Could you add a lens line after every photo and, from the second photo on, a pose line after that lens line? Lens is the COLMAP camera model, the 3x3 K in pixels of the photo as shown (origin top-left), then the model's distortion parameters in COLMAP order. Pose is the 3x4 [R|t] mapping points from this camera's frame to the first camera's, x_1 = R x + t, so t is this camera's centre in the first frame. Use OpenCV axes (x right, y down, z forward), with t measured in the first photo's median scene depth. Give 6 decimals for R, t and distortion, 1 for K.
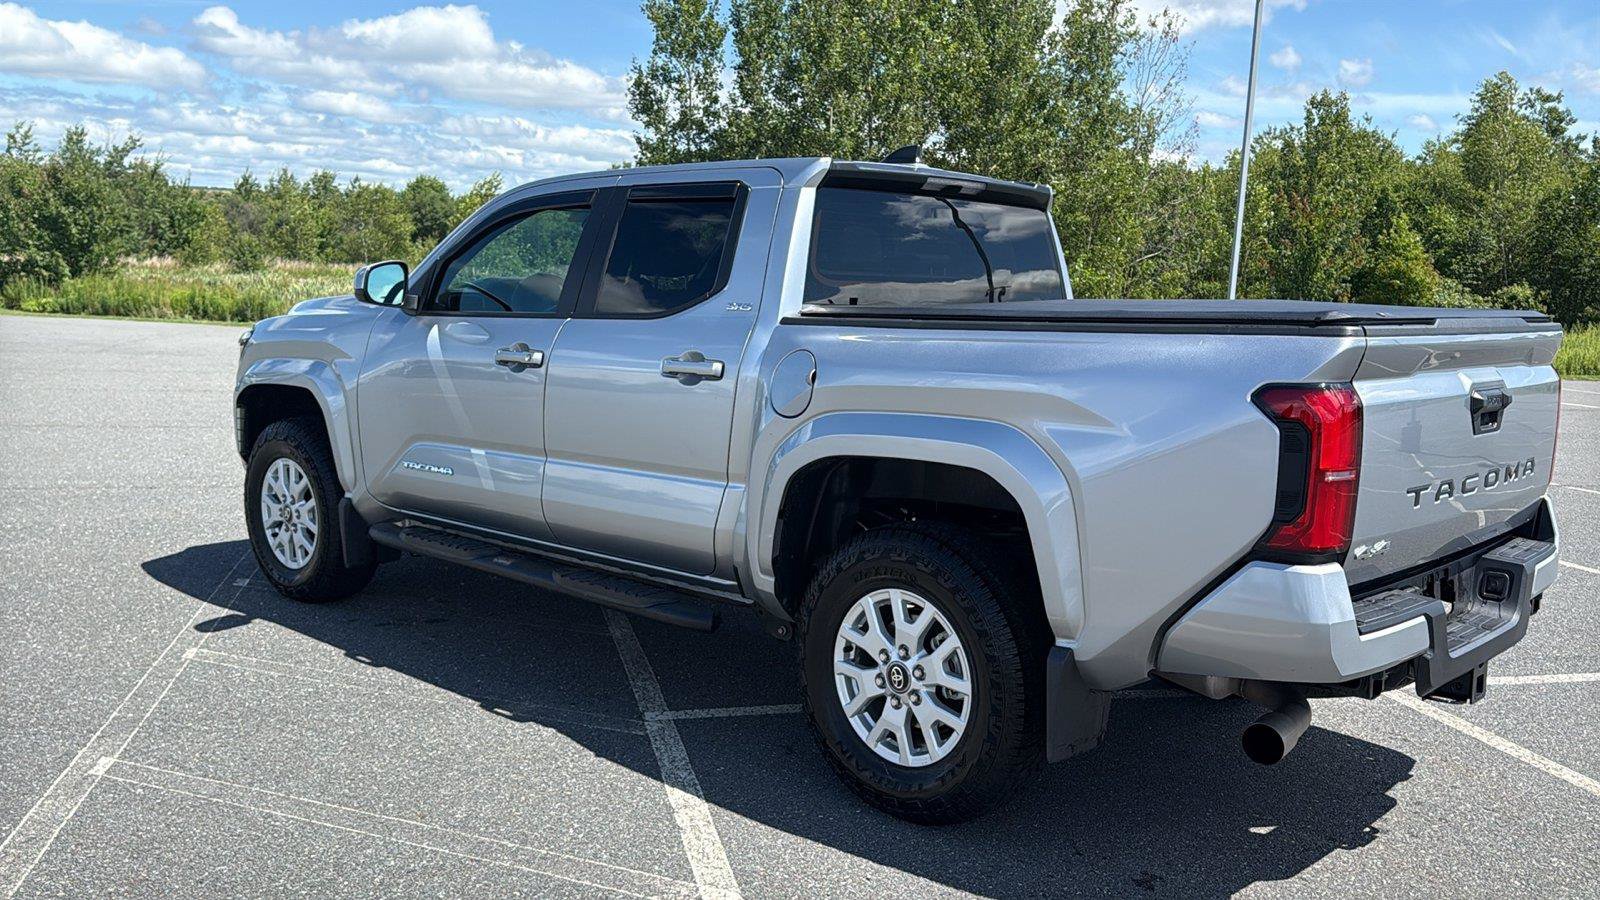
lens RADIAL K [[1356.0, 0, 841.0], [0, 1356.0, 446.6], [0, 0, 1]] dist [0.130999, -0.222719]
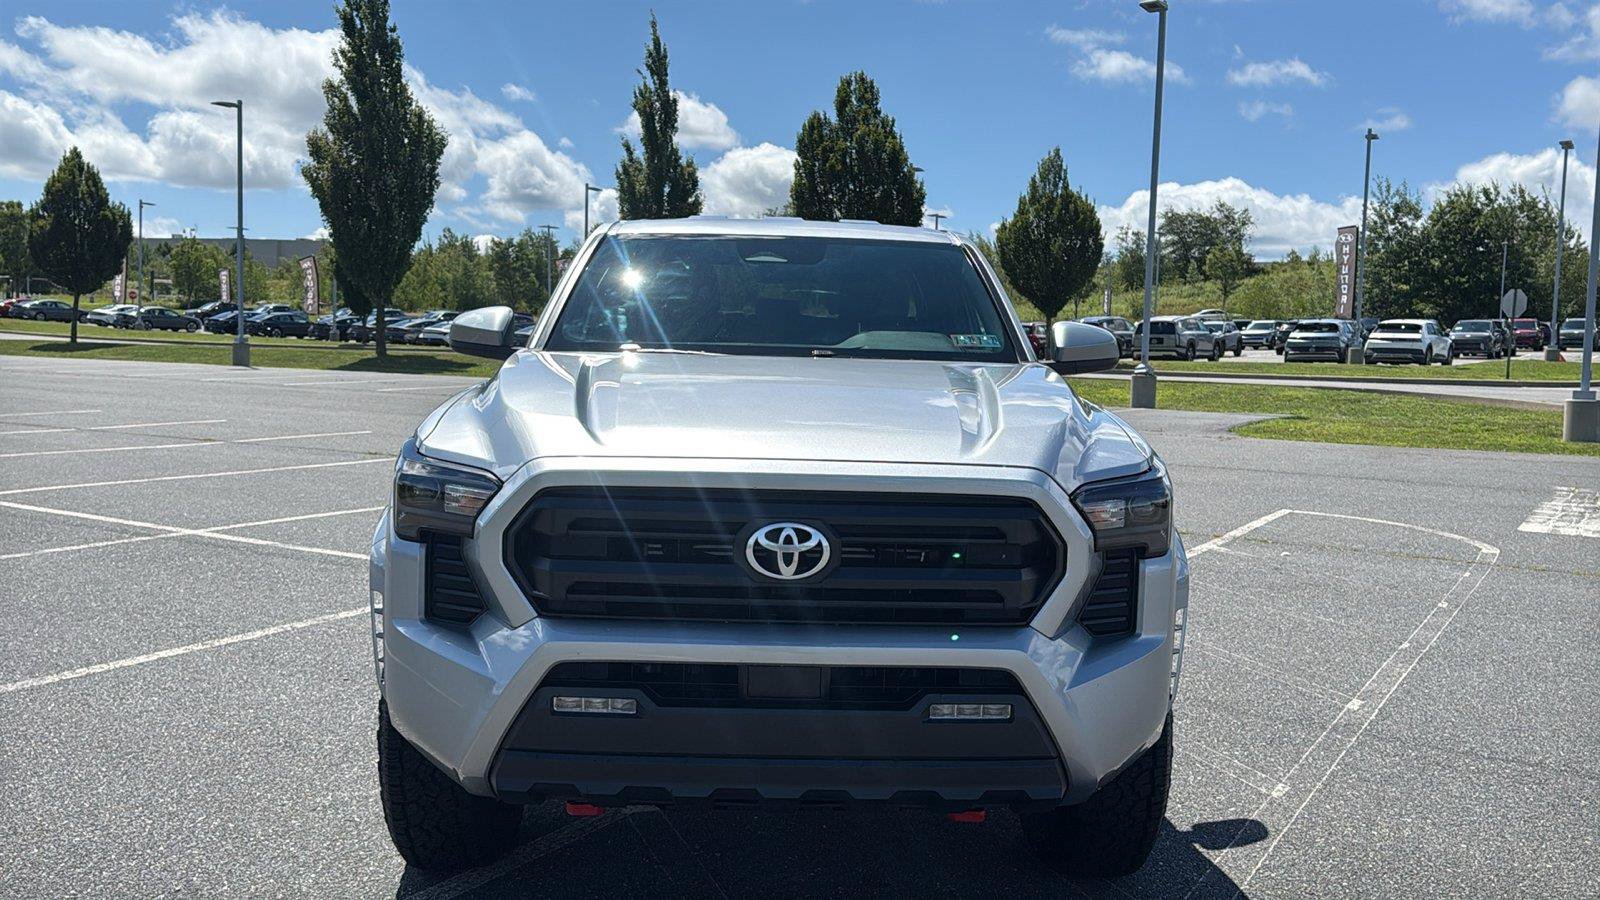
lens RADIAL K [[1356.0, 0, 799.2], [0, 1356.0, 460.2], [0, 0, 1]] dist [0.130999, -0.222719]
pose [[-0.686968, -0.123159, 0.716175, -0.998378], [0.039136, 0.977833, 0.205695, -0.278629], [-0.725633, 0.169334, -0.666920, 2.048932]]
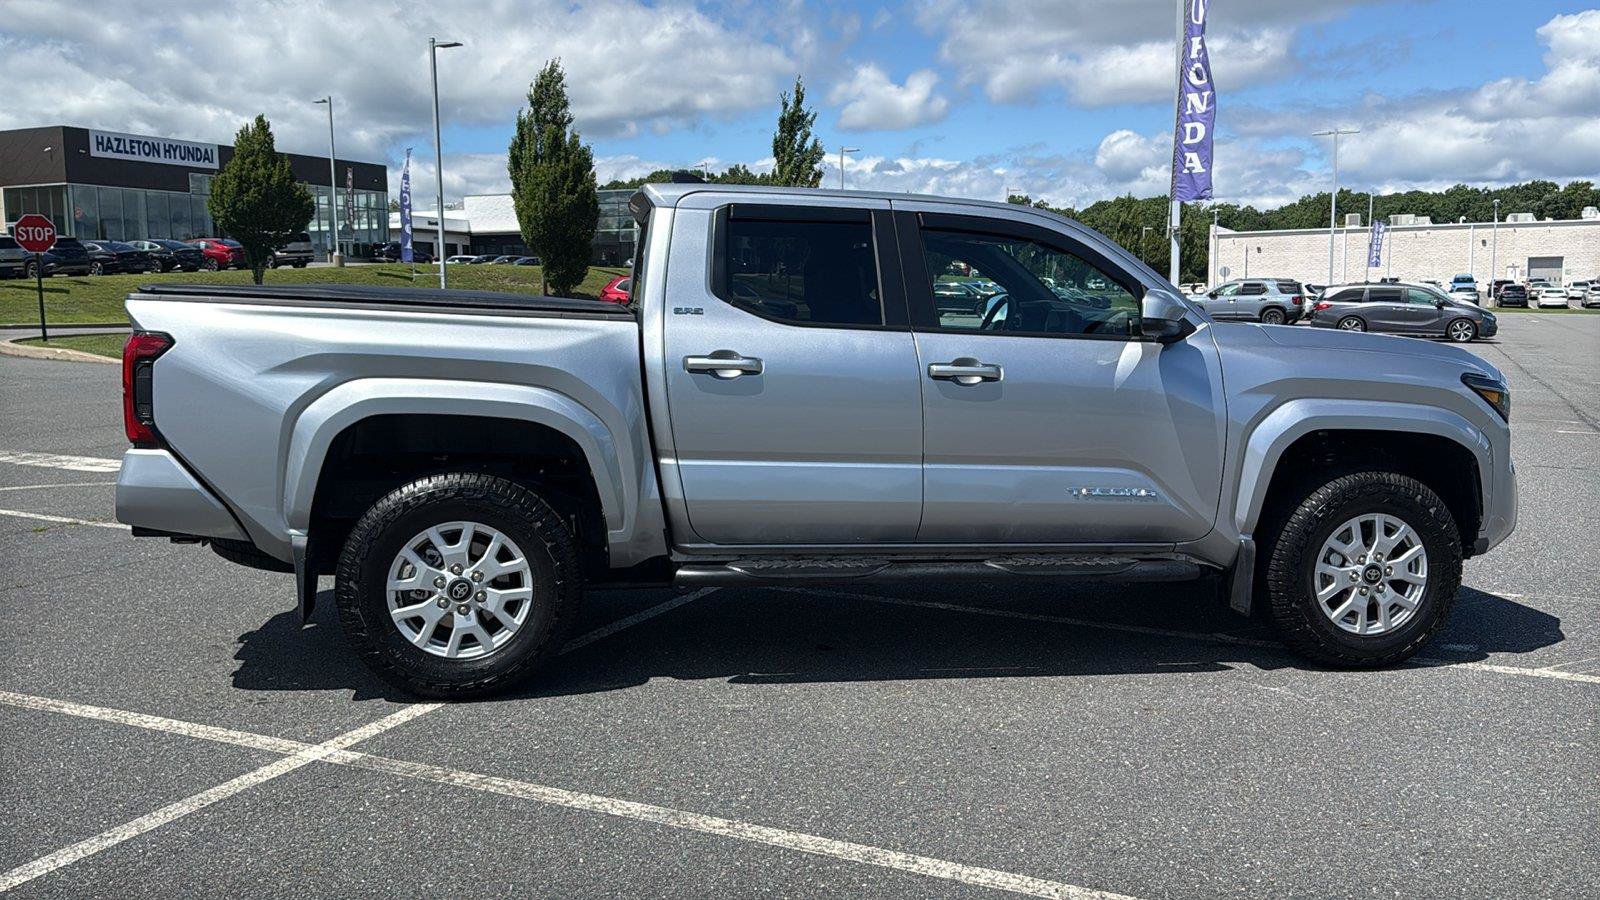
lens RADIAL K [[1352.8, 0, 846.0], [0, 1352.8, 443.5], [0, 0, 1]] dist [0.138916, -0.233204]
pose [[-0.607404, 0.041866, -0.793289, 0.994856], [-0.128931, 0.980174, 0.150449, -0.200928], [0.783860, 0.193663, -0.589964, 2.013640]]
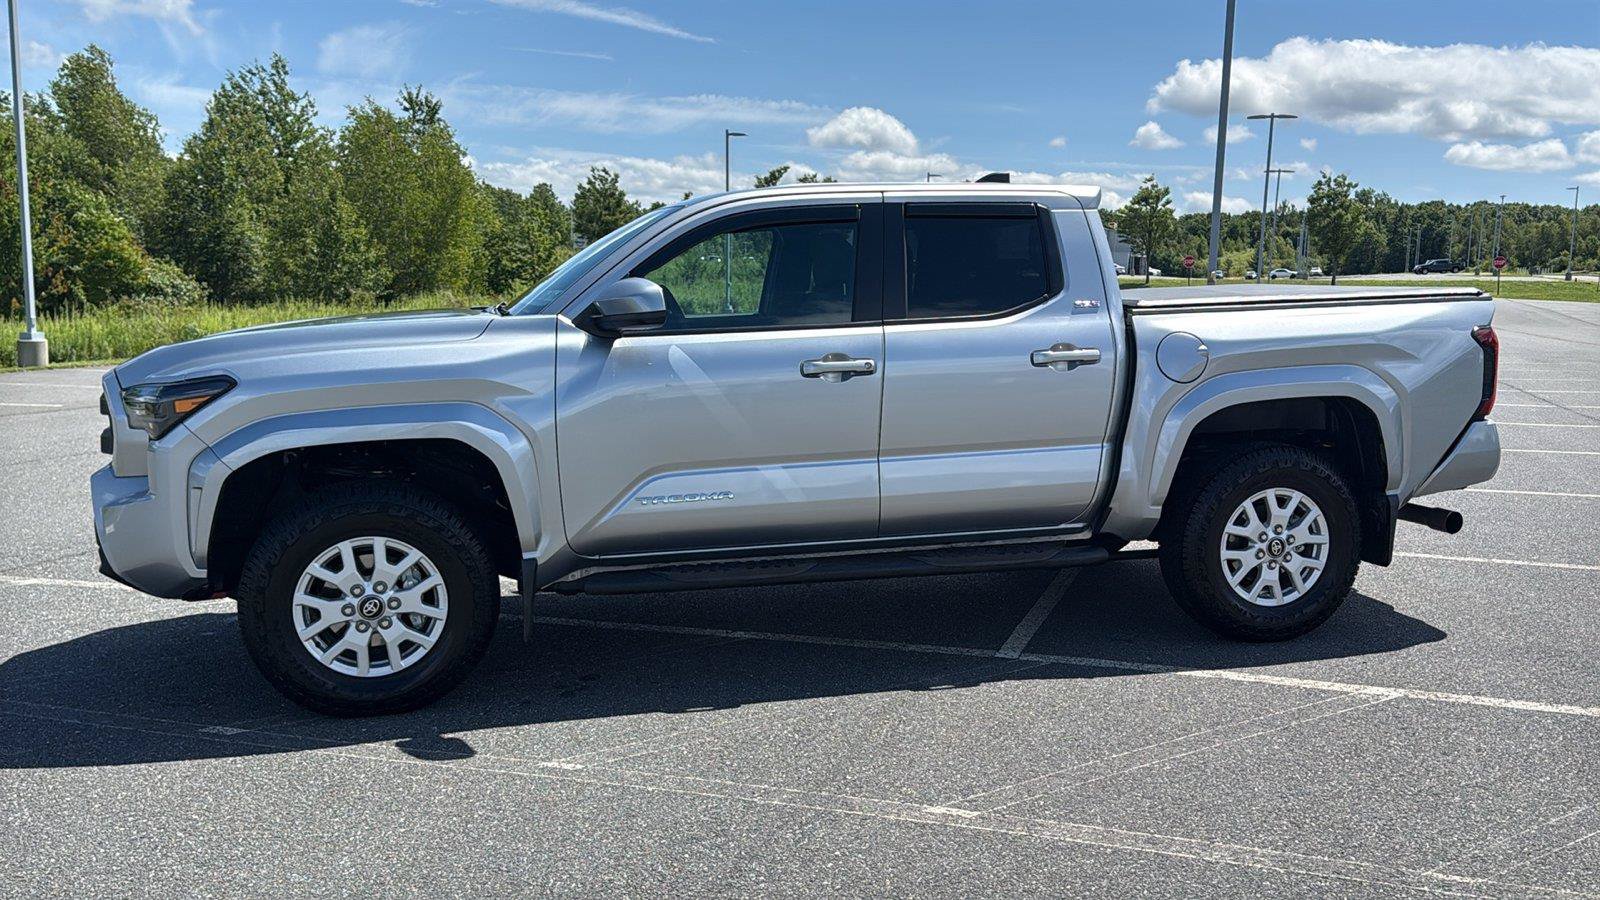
lens RADIAL K [[1366.6, 0, 840.1], [0, 1366.6, 460.9], [0, 0, 1]] dist [0.090128, -0.099808]
pose [[0.537848, -0.141560, 0.831072, -1.209295], [0.118945, 0.988682, 0.091428, -0.097685], [-0.834609, 0.049677, 0.548599, 0.475432]]
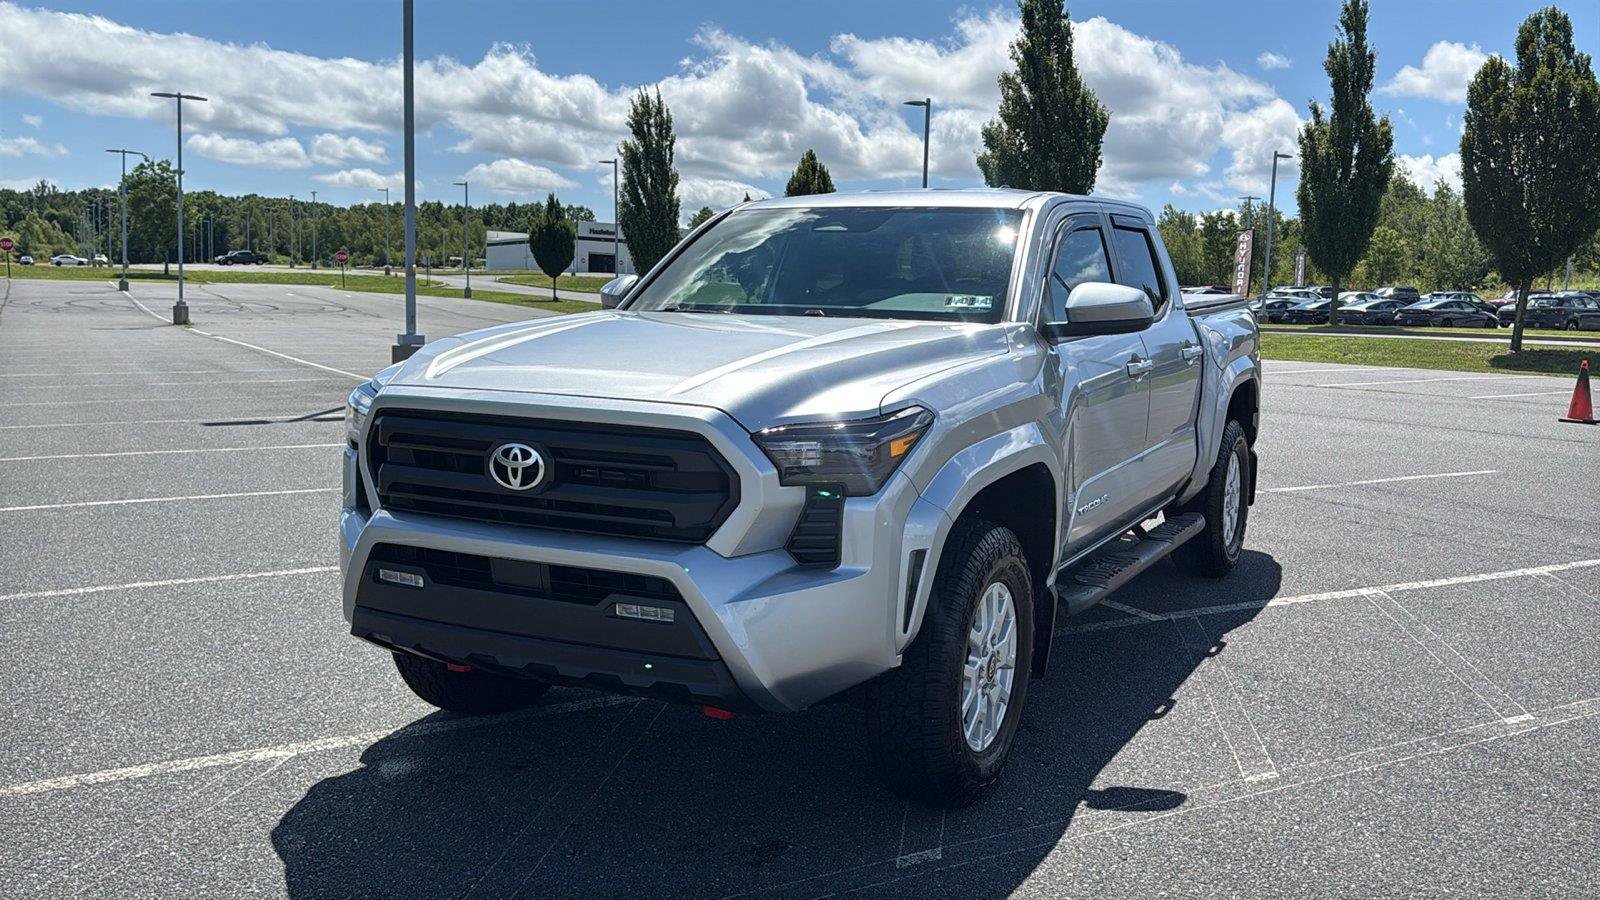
lens RADIAL K [[1356.0, 0, 836.4], [0, 1356.0, 445.0], [0, 0, 1]] dist [0.130999, -0.222719]
pose [[-0.260969, -0.150479, 0.953547, -1.341481], [0.090098, 0.979668, 0.179259, -0.243358], [-0.961134, 0.132694, -0.242105, 1.648580]]
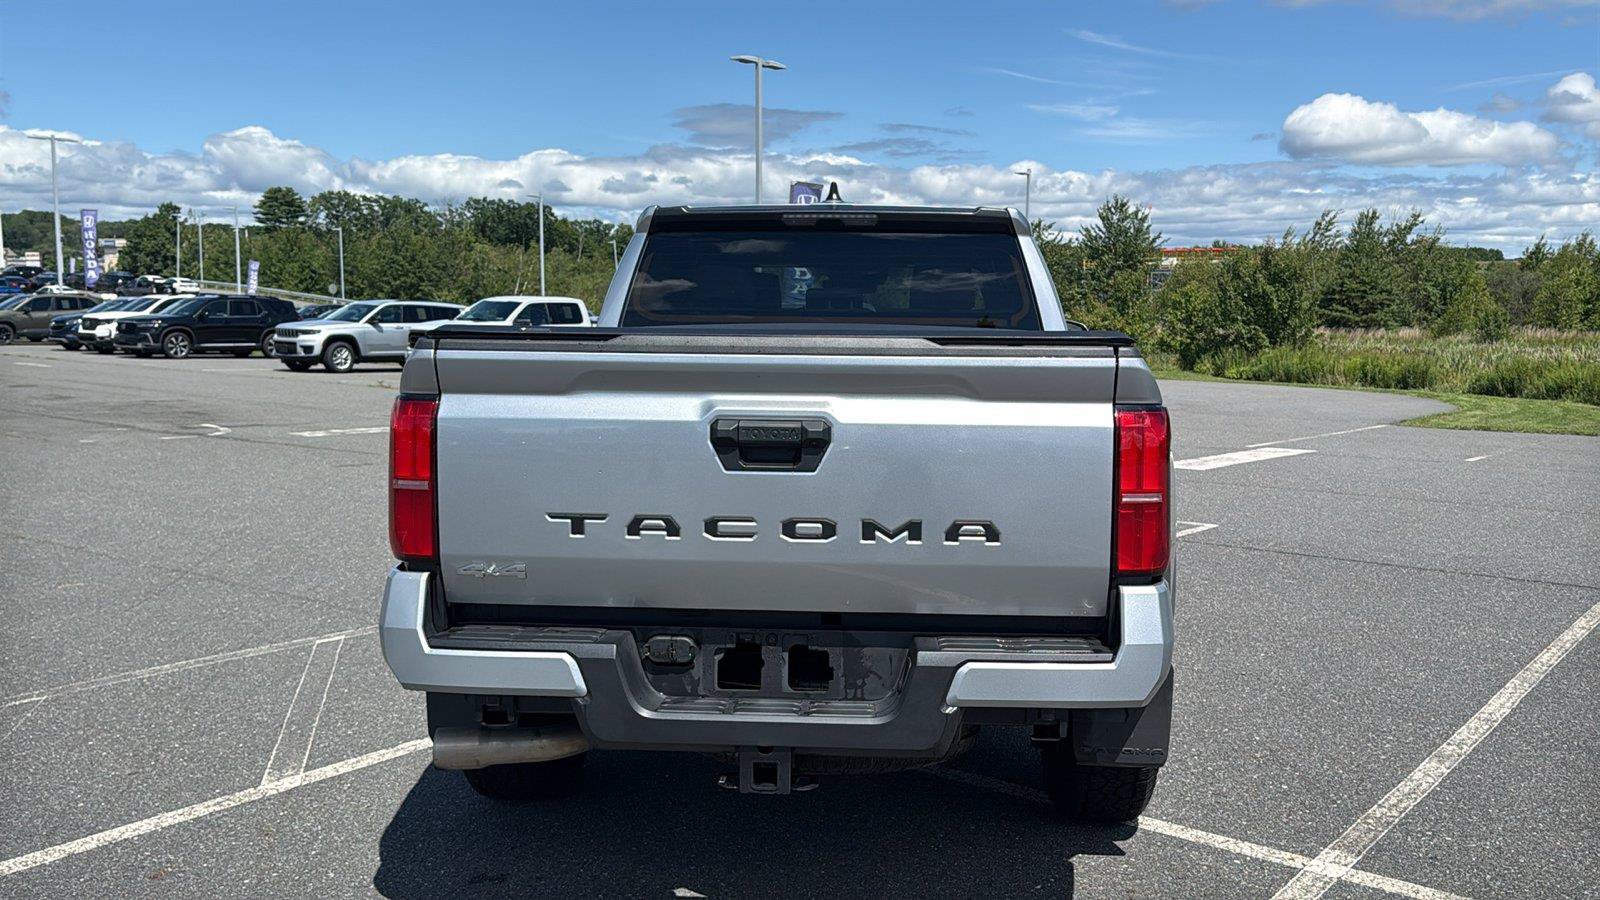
lens RADIAL K [[1356.0, 0, 835.2], [0, 1356.0, 446.9], [0, 0, 1]] dist [0.130999, -0.222719]
pose [[0.621800, 0.045477, -0.781855, 0.921698], [-0.085638, 0.996275, -0.010158, -0.016290], [0.778480, 0.073273, 0.623378, 0.414428]]
